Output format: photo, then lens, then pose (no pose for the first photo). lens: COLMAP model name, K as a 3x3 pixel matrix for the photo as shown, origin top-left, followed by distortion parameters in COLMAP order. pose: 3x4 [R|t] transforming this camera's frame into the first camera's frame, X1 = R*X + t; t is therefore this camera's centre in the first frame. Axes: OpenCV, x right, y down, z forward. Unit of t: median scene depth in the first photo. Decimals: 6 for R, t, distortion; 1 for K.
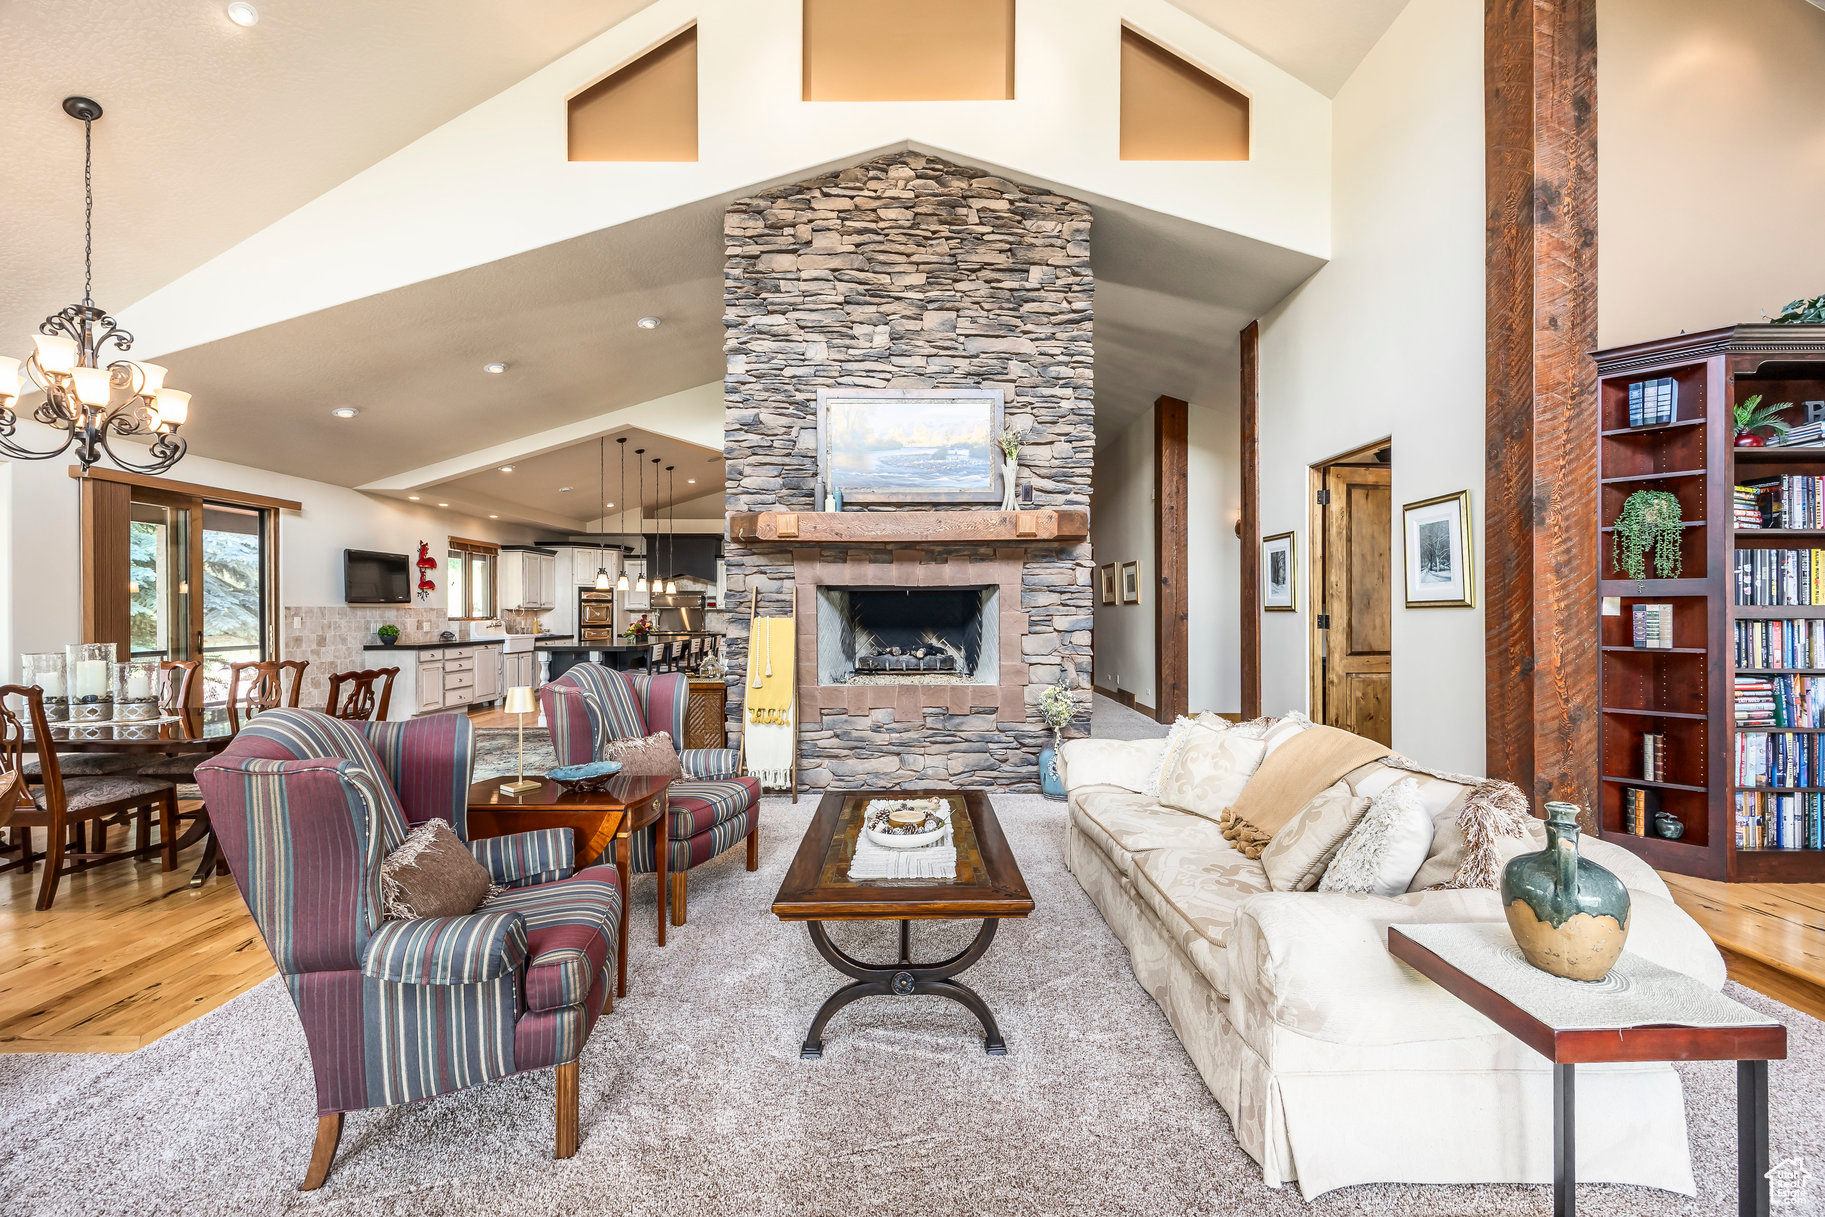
lens RADIAL K [[721.0, 0, 911.2], [0, 721.0, 609.6], [0, 0, 1]] dist [0.004568, -0.001098]
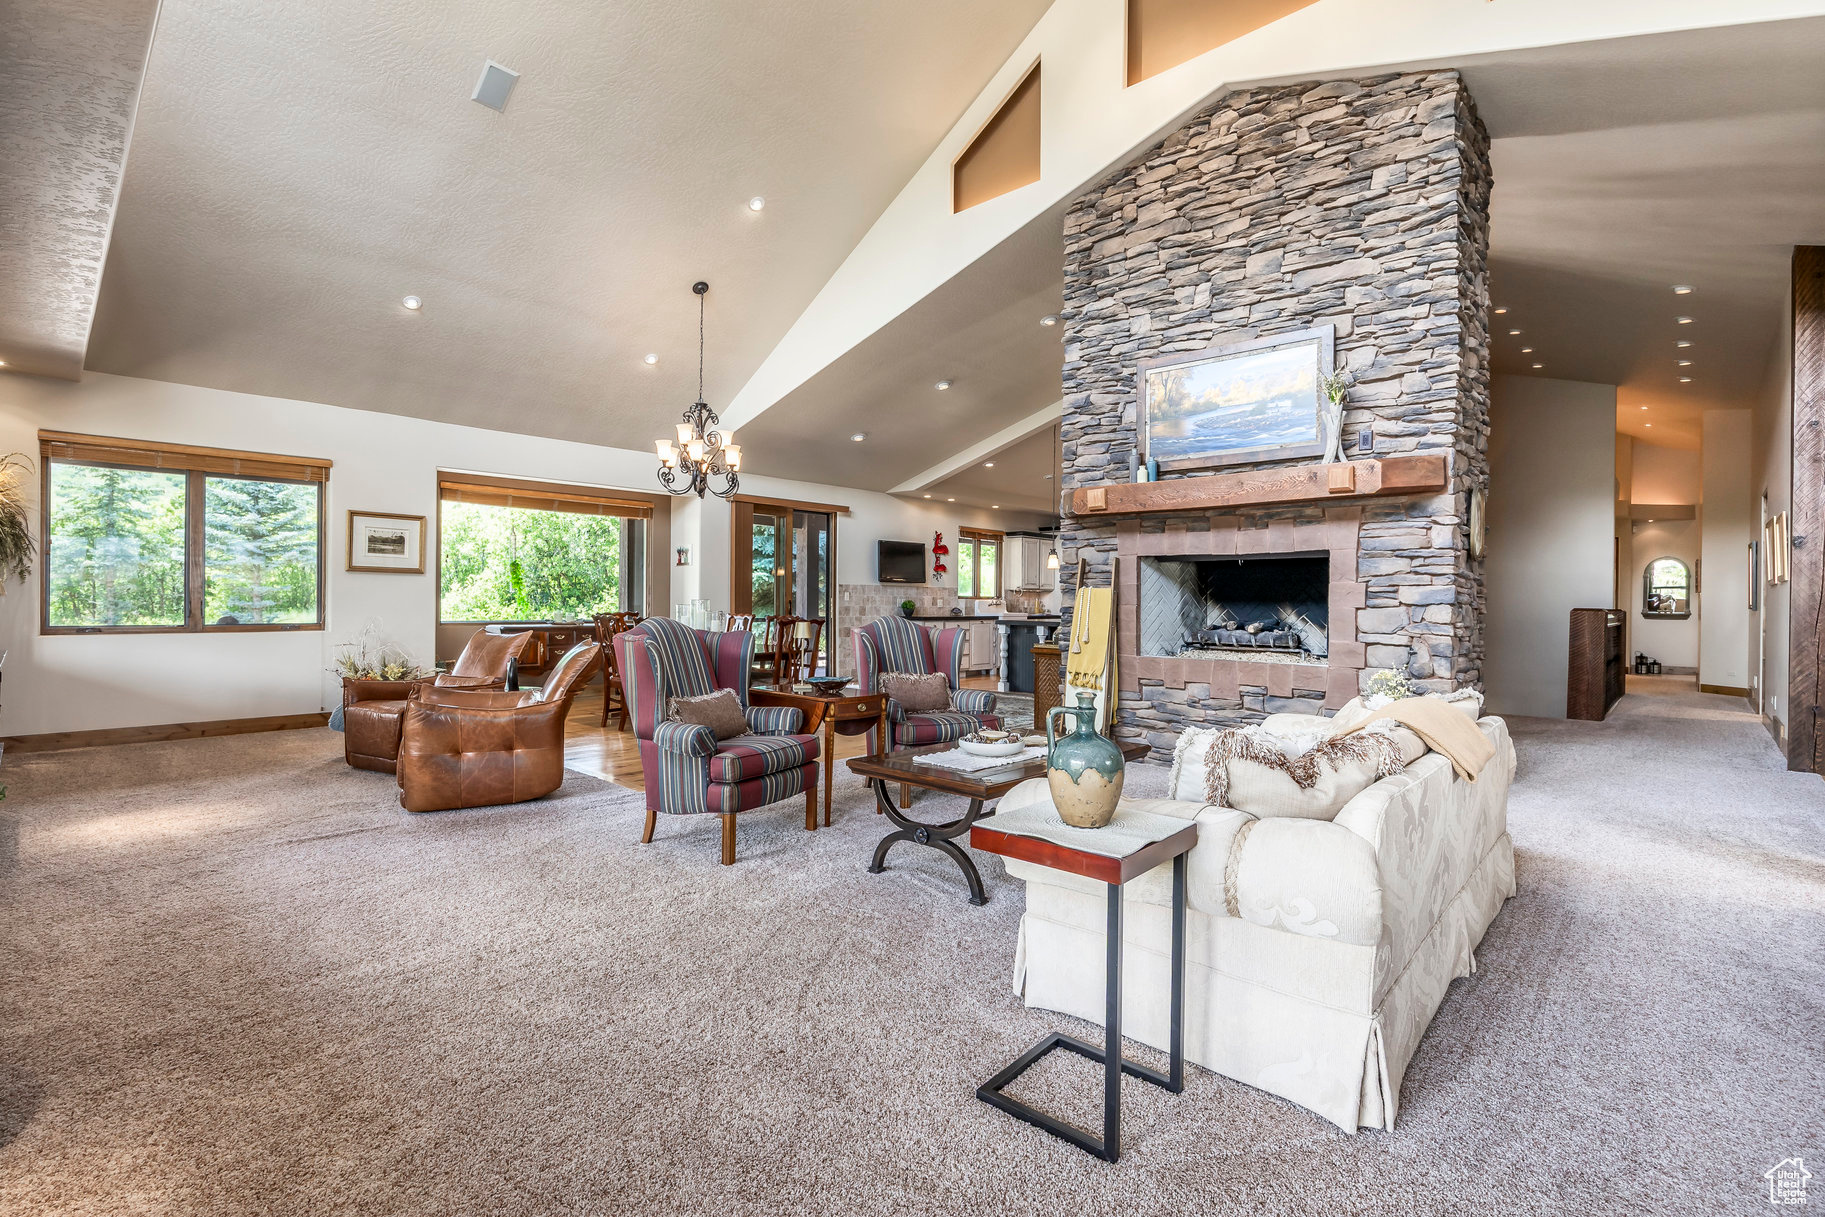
lens RADIAL K [[835.3, 0, 911.4], [0, 835.3, 602.7], [0, 0, 1]] dist [-0.018916, 0.000408]
pose [[0.727925, 0.012390, -0.685544, 0.440457], [-0.011216, 0.999918, 0.006163, 0.027816], [0.685565, 0.003202, 0.728005, -0.068434]]
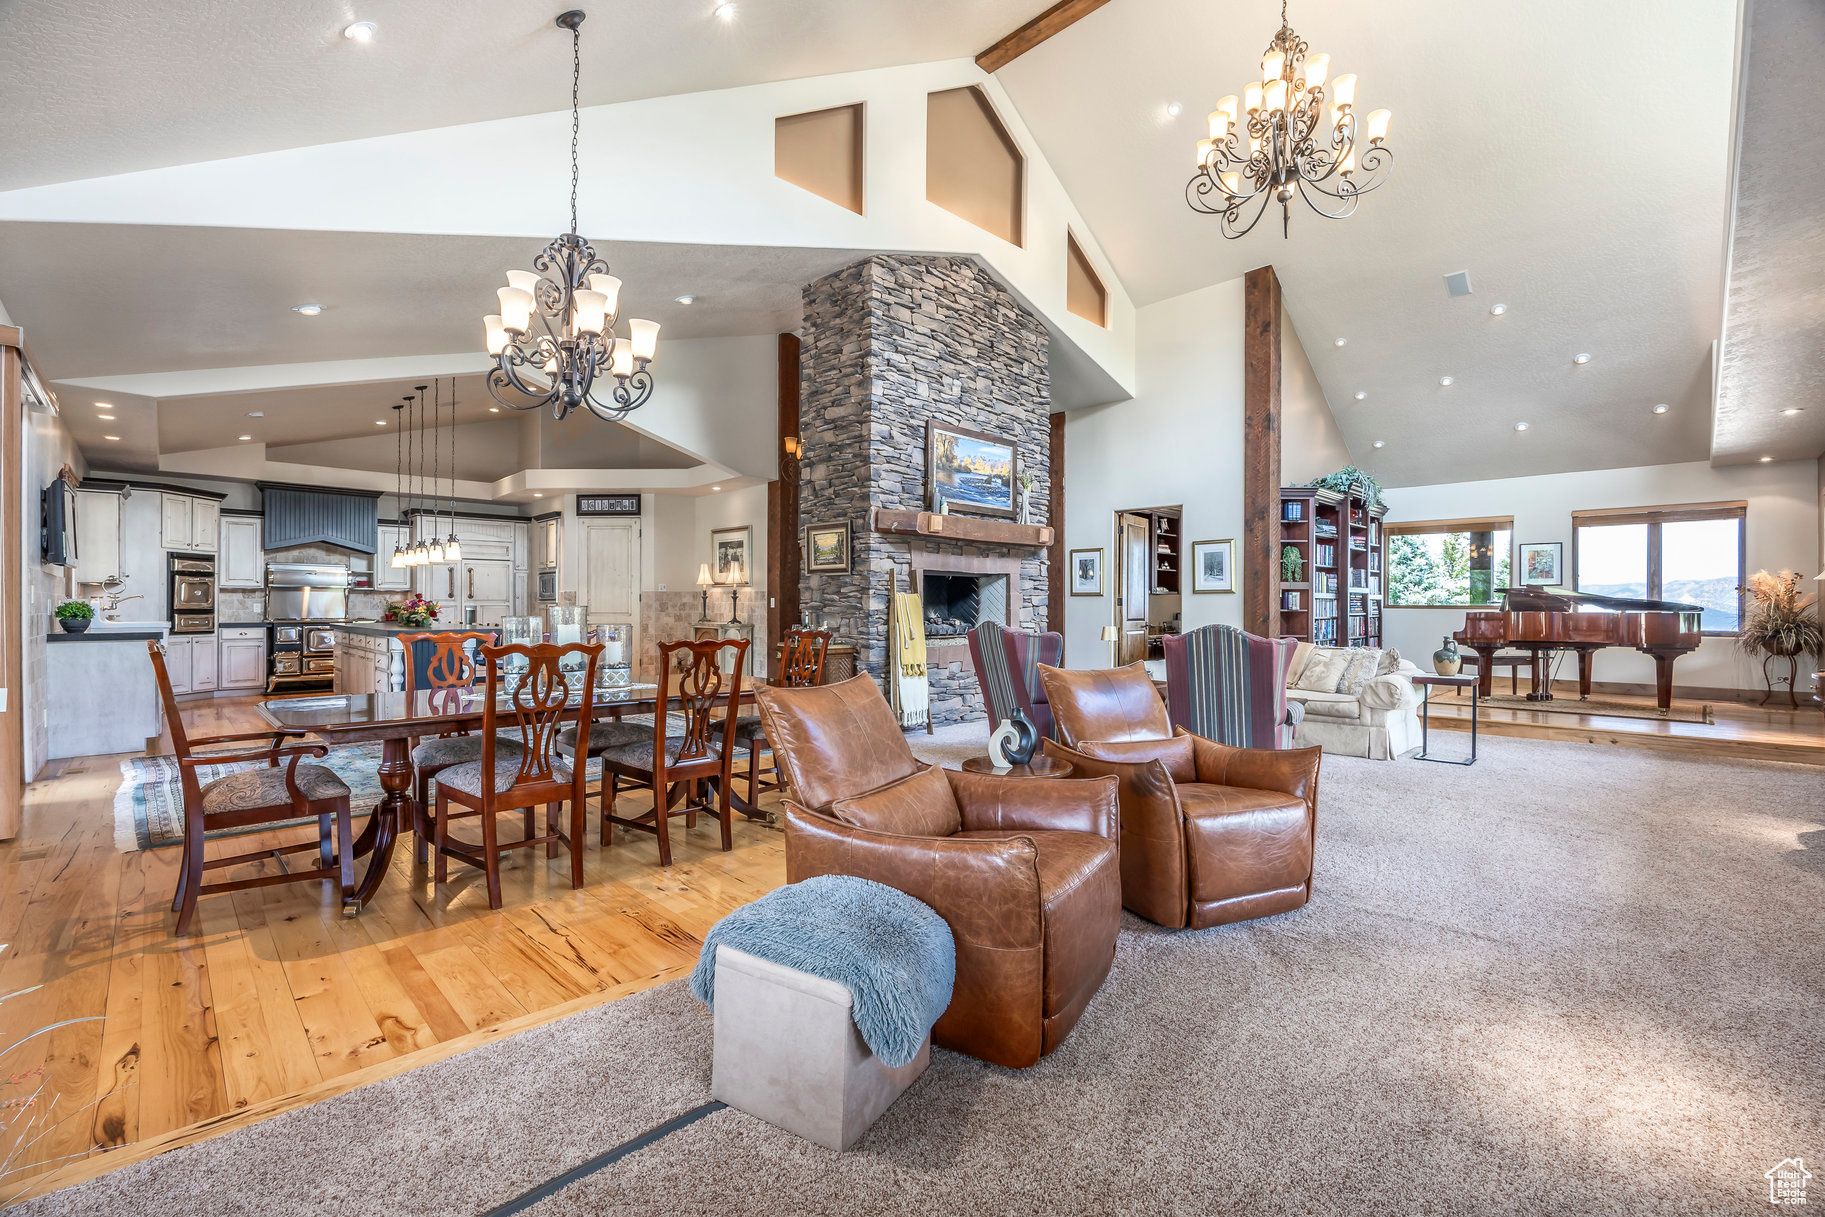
lens RADIAL K [[803.5, 0, 924.2], [0, 803.5, 606.0], [0, 0, 1]] dist [-0.013669, 0.000051]
pose [[0.699241, 0.006589, 0.714856, -1.162696], [-0.007433, 0.999970, -0.001946, 0.034931], [-0.714848, -0.003953, 0.699269, -0.014144]]
